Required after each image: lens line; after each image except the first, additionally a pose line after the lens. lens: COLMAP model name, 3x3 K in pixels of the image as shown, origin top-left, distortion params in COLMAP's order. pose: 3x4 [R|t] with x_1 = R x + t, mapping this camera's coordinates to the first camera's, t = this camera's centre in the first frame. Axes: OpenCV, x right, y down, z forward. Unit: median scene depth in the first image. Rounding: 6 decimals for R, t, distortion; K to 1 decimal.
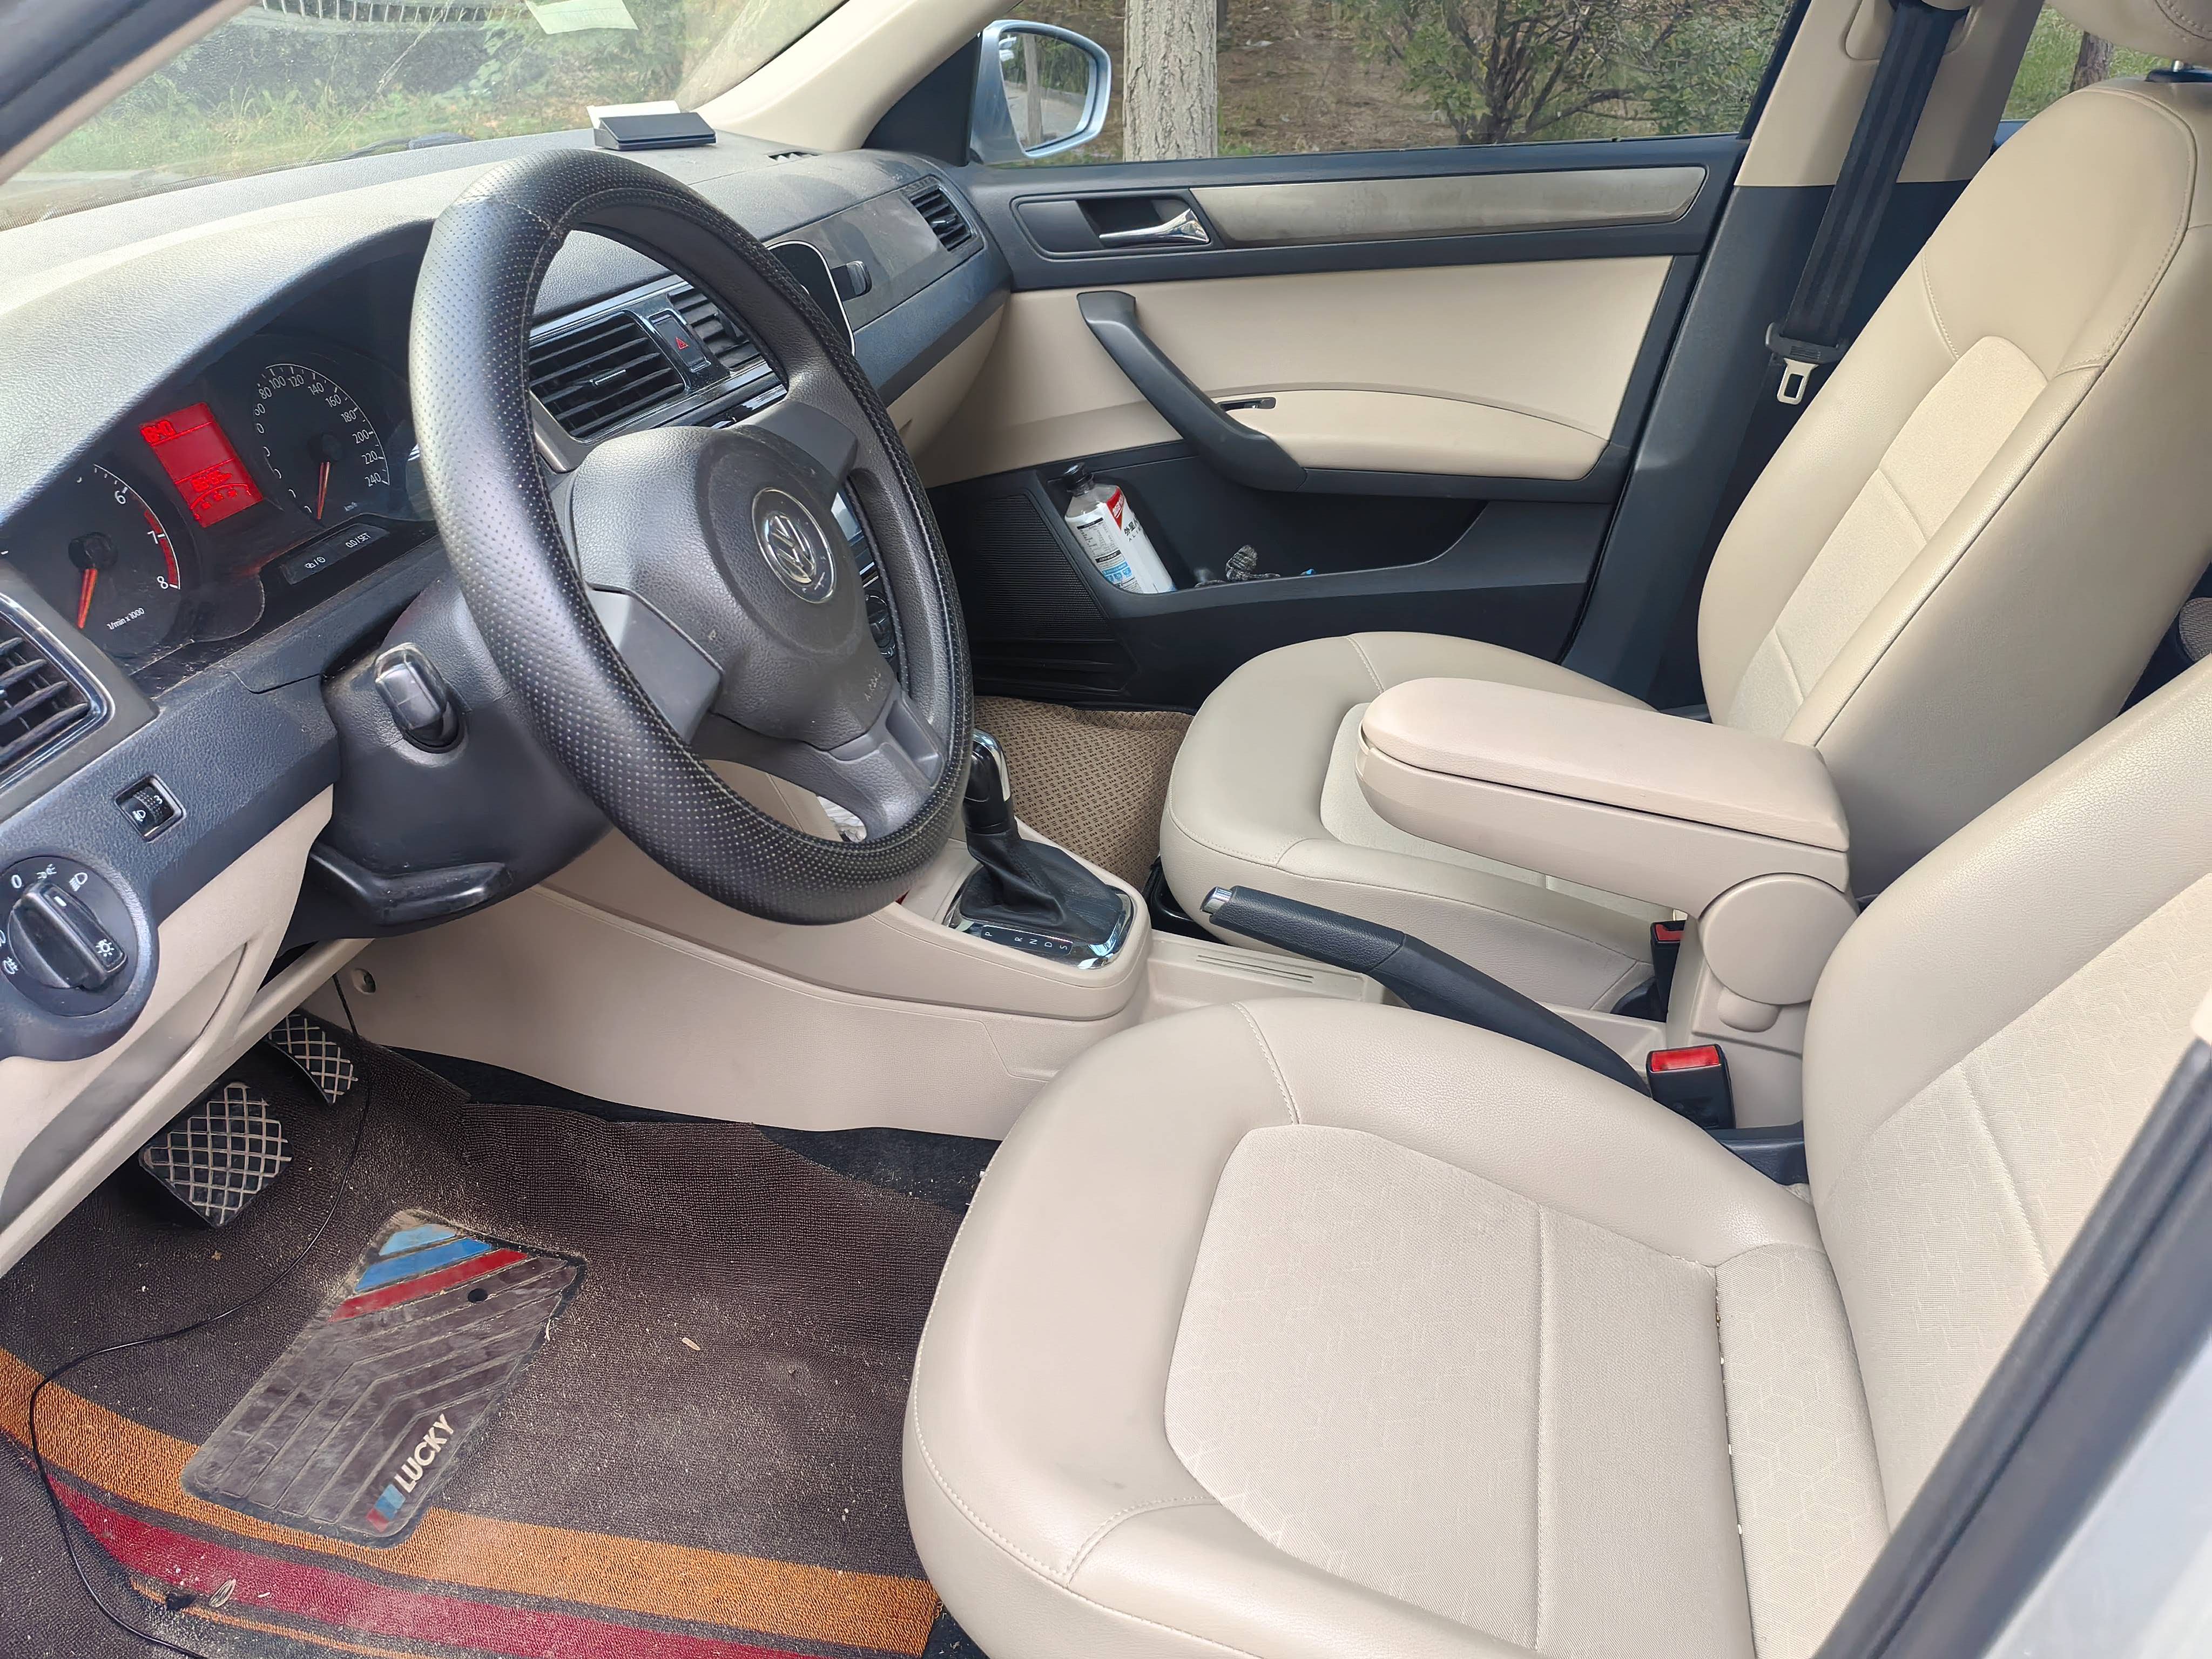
lens RADIAL K [[1753.1, 0, 1103.5], [0, 1753.1, 830.1], [0, 0, 1]] dist [0.075434, -0.068957]
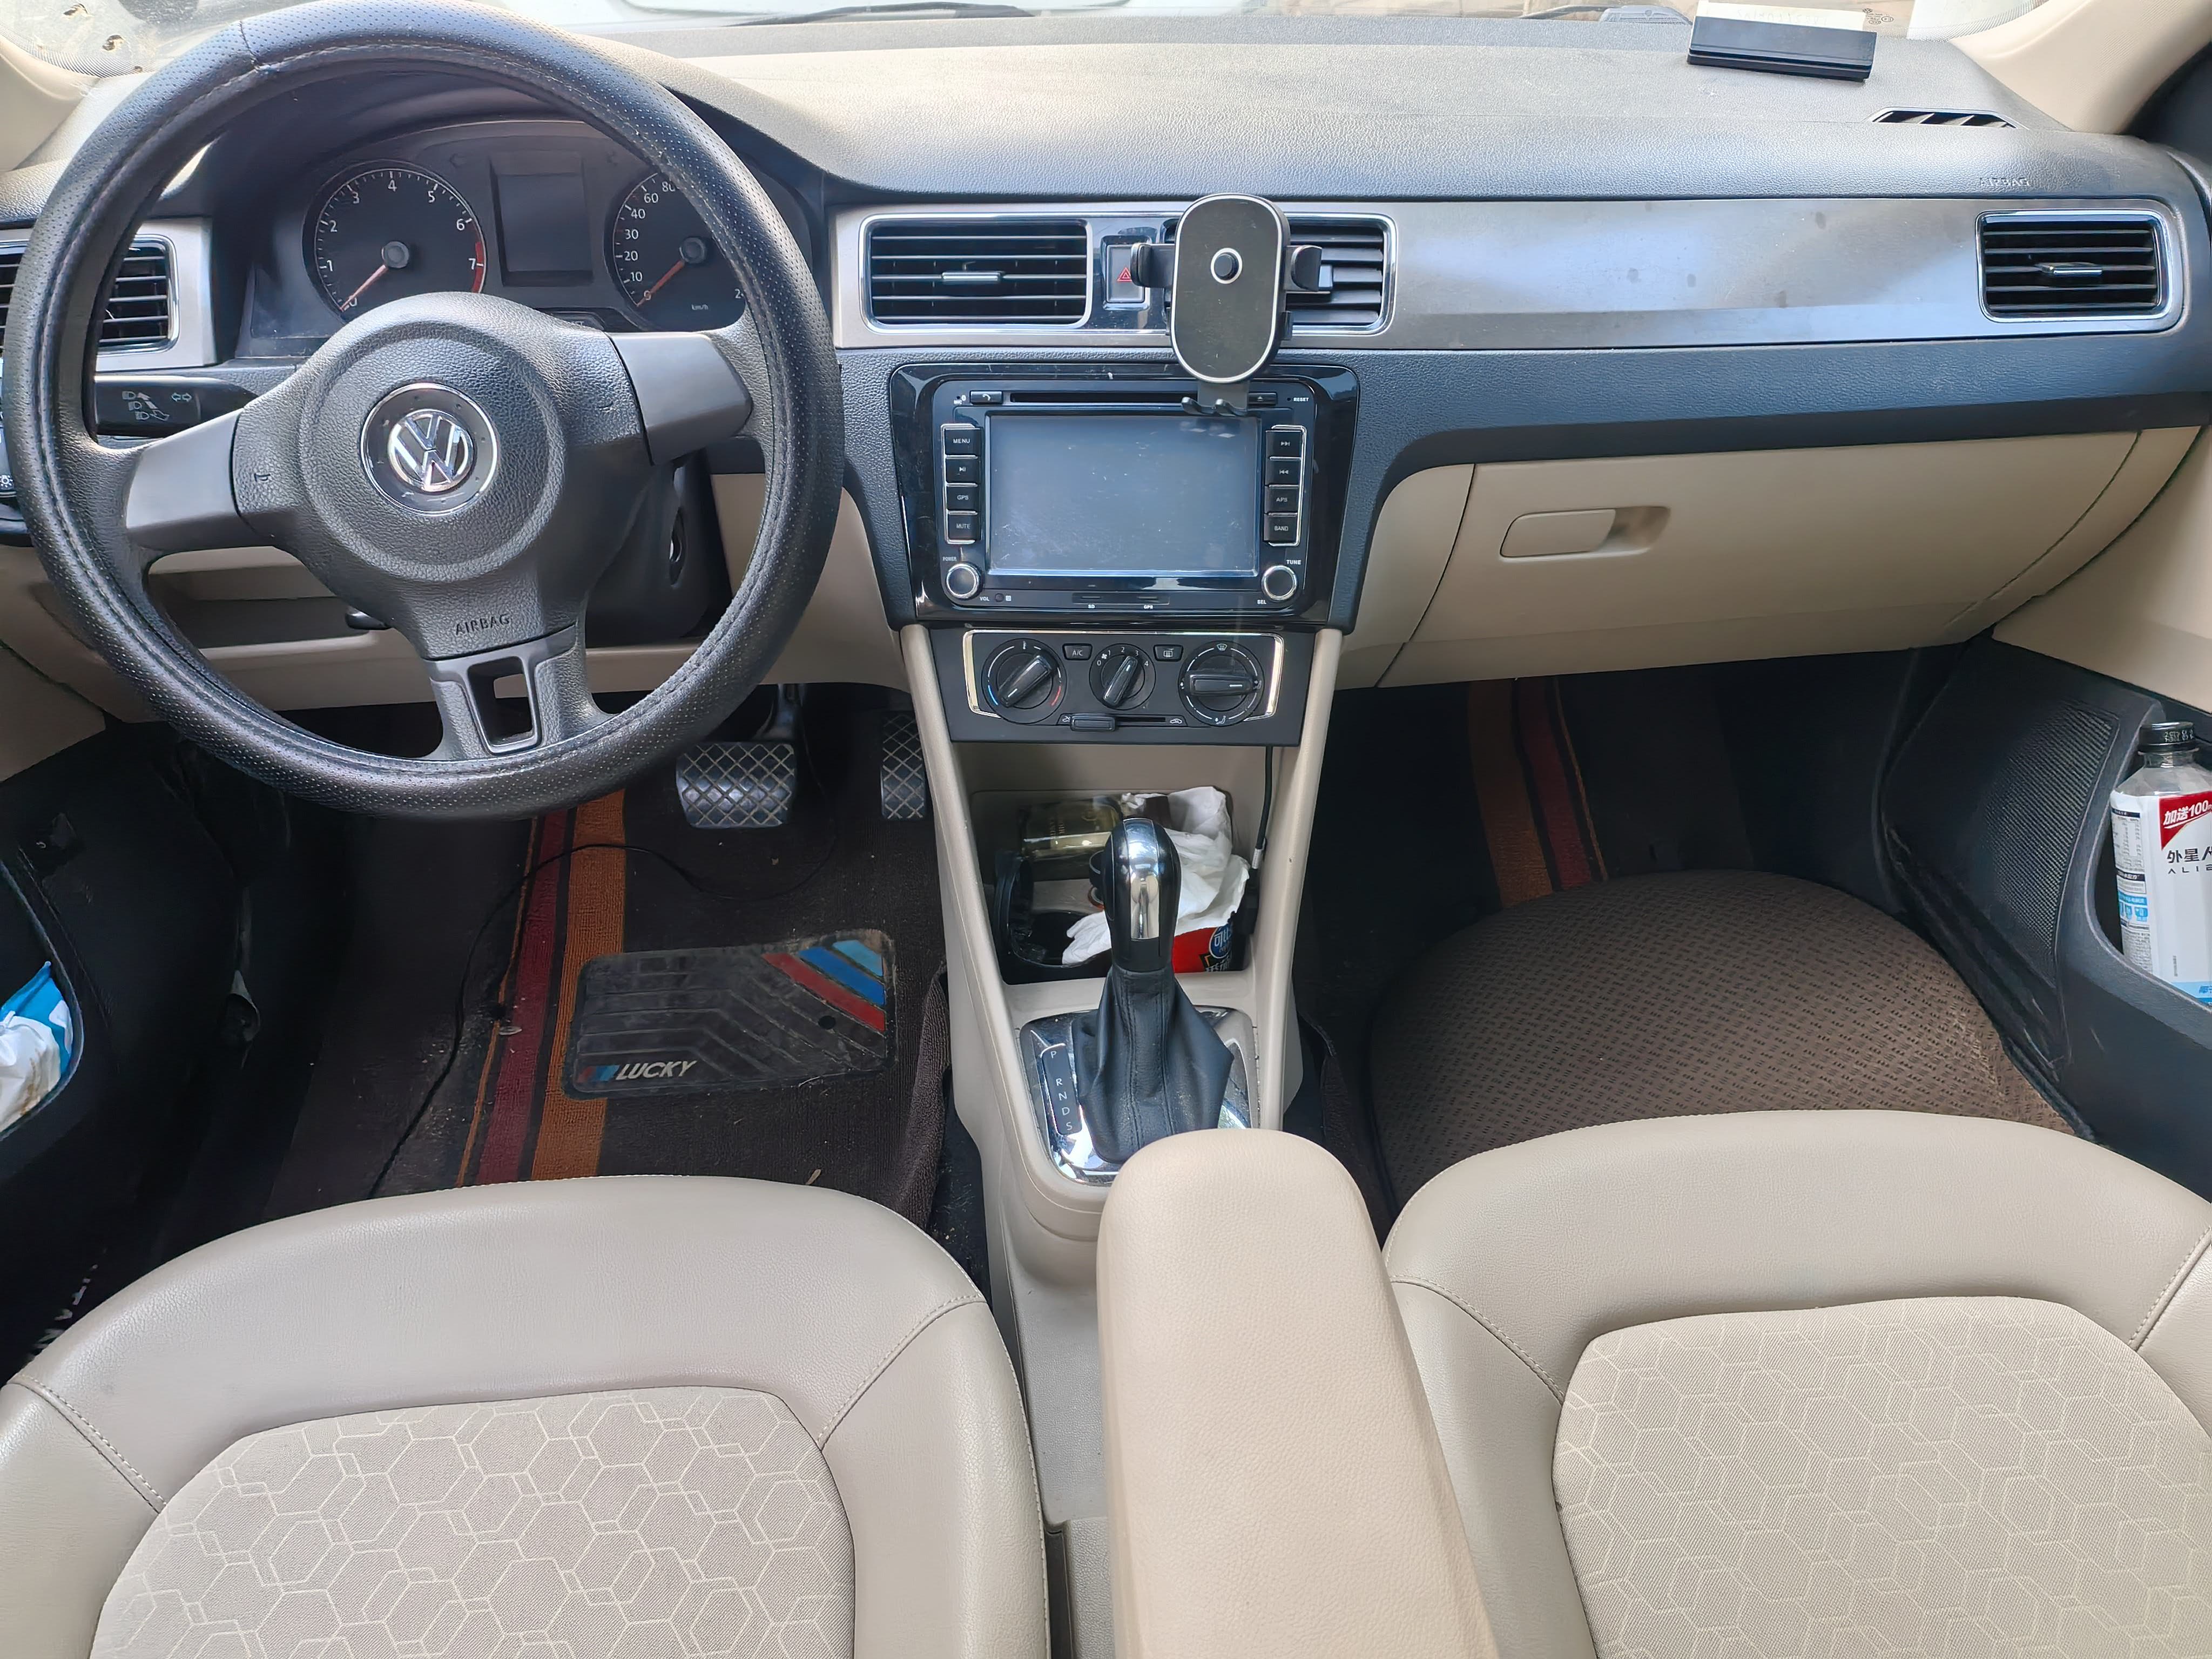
lens RADIAL K [[1753.1, 0, 1104.7], [0, 1753.1, 828.2], [0, 0, 1]] dist [0.075434, -0.068957]
pose [[0.311006, 0.538208, -0.783331, 0.515231], [-0.448707, 0.809715, 0.378186, -0.342063], [0.837817, 0.233868, 0.493323, 0.560874]]
